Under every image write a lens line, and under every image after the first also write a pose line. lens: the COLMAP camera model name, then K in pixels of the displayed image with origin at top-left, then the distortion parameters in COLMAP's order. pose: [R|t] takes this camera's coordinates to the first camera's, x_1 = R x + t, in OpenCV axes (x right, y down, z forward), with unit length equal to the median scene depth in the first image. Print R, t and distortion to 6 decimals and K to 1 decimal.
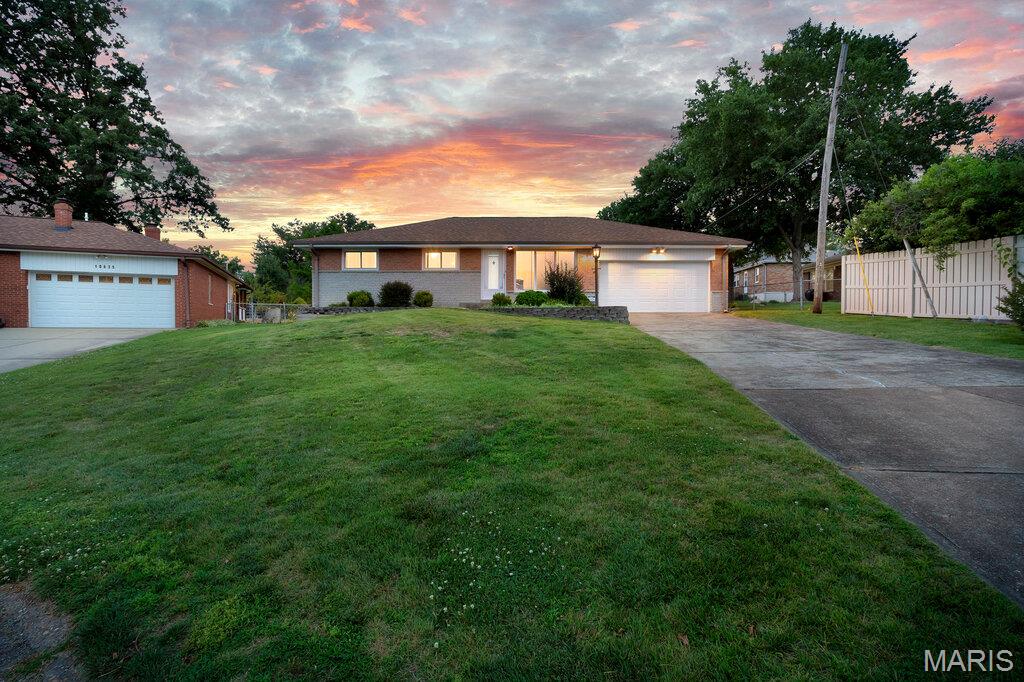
lens RADIAL K [[464.4, 0, 512.0], [0, 464.4, 341.0], [0, 0, 1]] dist [0.000134, 0.001160]
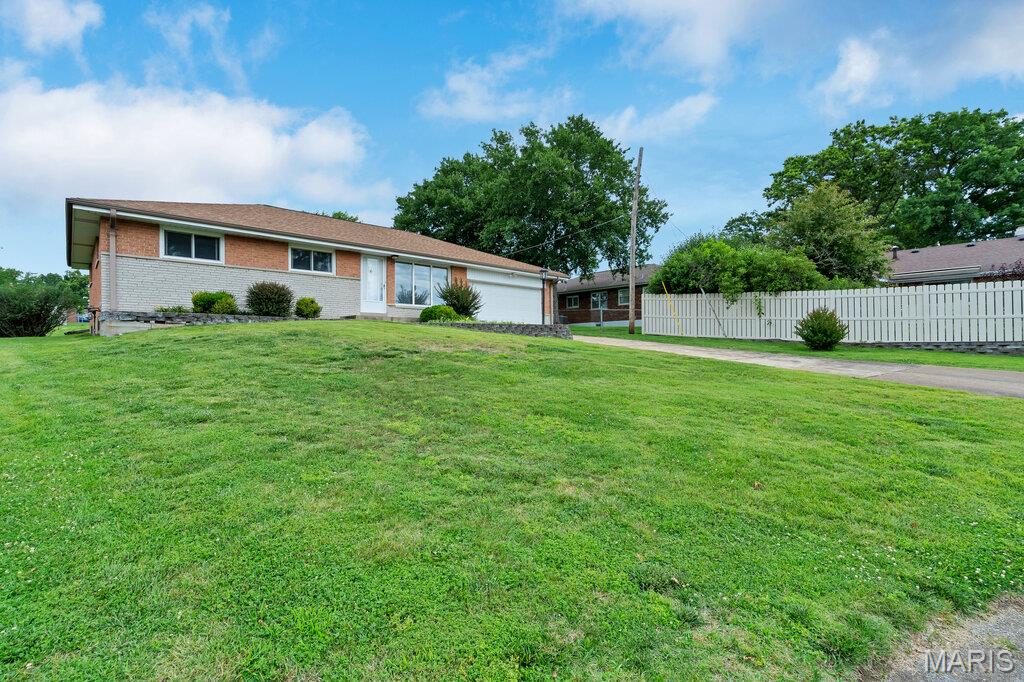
lens RADIAL K [[459.4, 0, 505.3], [0, 459.4, 343.5], [0, 0, 1]] dist [-0.000284, 0.000301]
pose [[0.746879, 0.001842, 0.664957, -0.456935], [0.021209, 0.999421, -0.026591, -0.003211], [-0.664622, 0.033963, 0.746408, 0.208093]]
